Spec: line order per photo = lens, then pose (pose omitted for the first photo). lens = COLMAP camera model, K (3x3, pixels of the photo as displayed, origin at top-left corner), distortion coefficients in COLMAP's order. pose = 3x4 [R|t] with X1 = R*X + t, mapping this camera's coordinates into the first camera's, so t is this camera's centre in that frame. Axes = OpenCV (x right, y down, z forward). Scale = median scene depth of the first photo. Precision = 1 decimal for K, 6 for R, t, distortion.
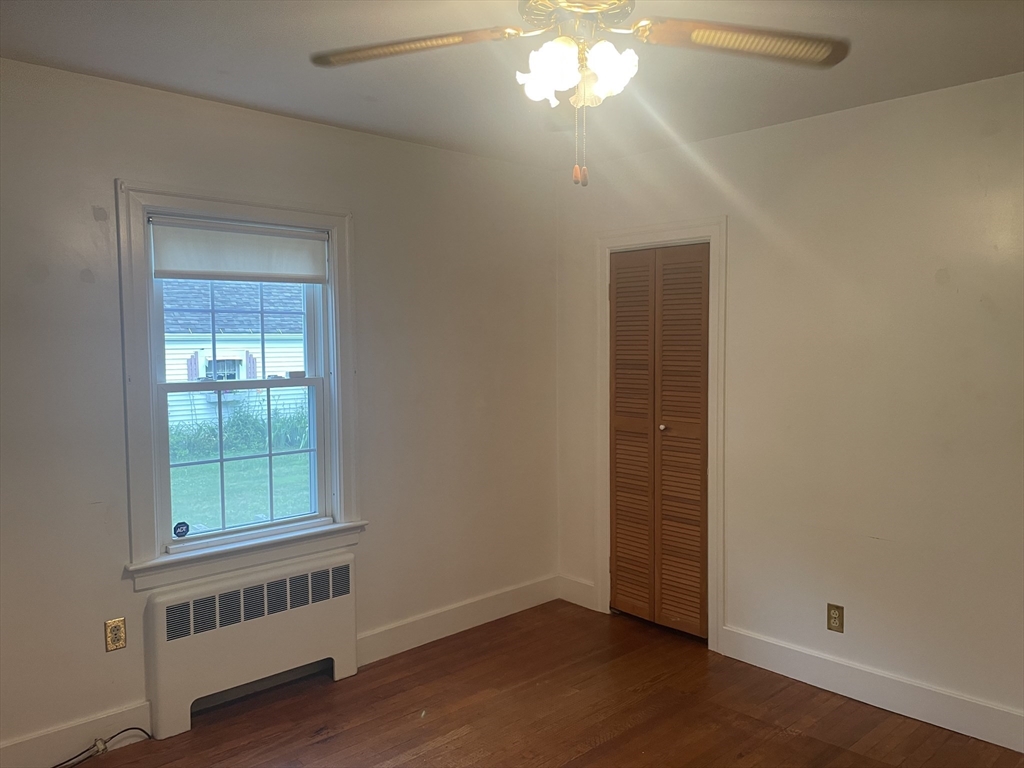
lens RADIAL K [[780.8, 0, 509.5], [0, 780.8, 390.5], [0, 0, 1]] dist [0.116987, -0.148648]
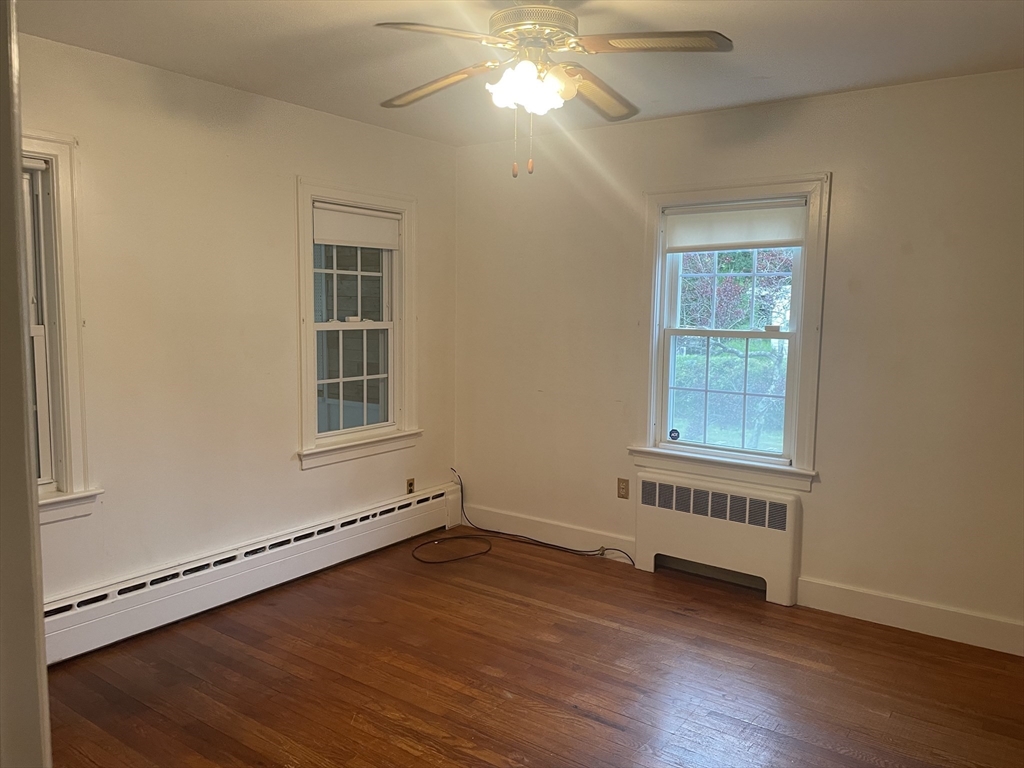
lens RADIAL K [[780.8, 0, 509.5], [0, 780.8, 390.5], [0, 0, 1]] dist [0.116987, -0.148648]
pose [[0.174141, 0.124296, -0.976845, 0.823792], [-0.072405, 0.990933, 0.113181, -0.033950], [0.982055, 0.051019, 0.181561, 0.440184]]
